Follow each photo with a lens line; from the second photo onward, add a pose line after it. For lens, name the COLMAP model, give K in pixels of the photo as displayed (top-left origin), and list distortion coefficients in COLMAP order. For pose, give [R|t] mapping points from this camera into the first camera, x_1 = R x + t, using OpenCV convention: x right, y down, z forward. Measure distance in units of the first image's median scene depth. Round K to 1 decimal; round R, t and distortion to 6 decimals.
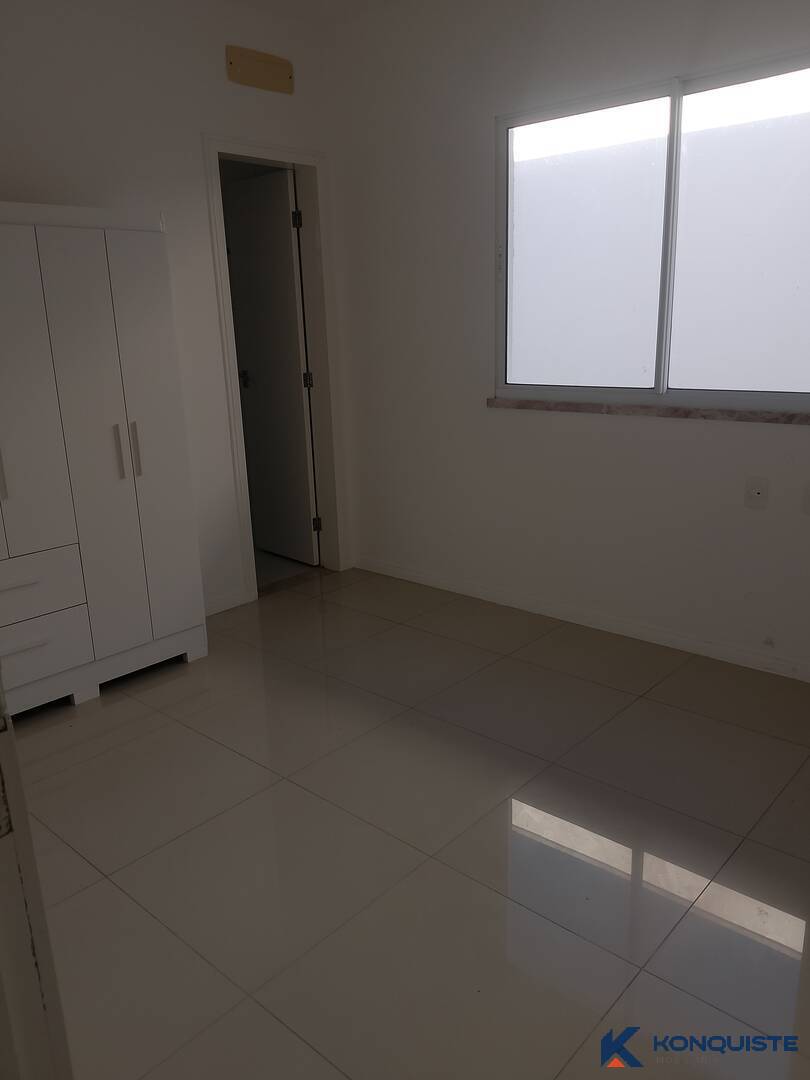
lens RADIAL K [[815.9, 0, 403.7], [0, 815.9, 541.7], [0, 0, 1]] dist [0.072455, -0.113043]
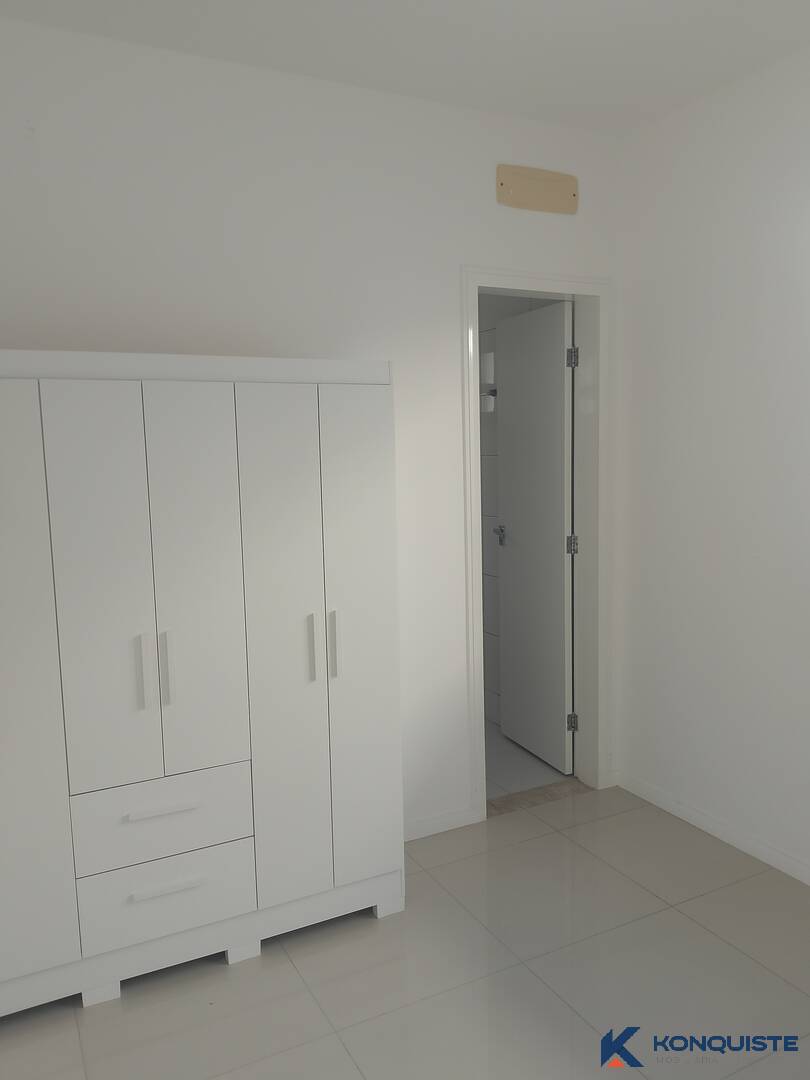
lens RADIAL K [[815.9, 0, 403.7], [0, 815.9, 541.7], [0, 0, 1]] dist [0.072455, -0.113043]
pose [[0.939184, 0.052056, -0.339447, 0.001407], [-0.099726, 0.987191, -0.124530, -0.095910], [0.328616, 0.150809, 0.932346, 0.217757]]
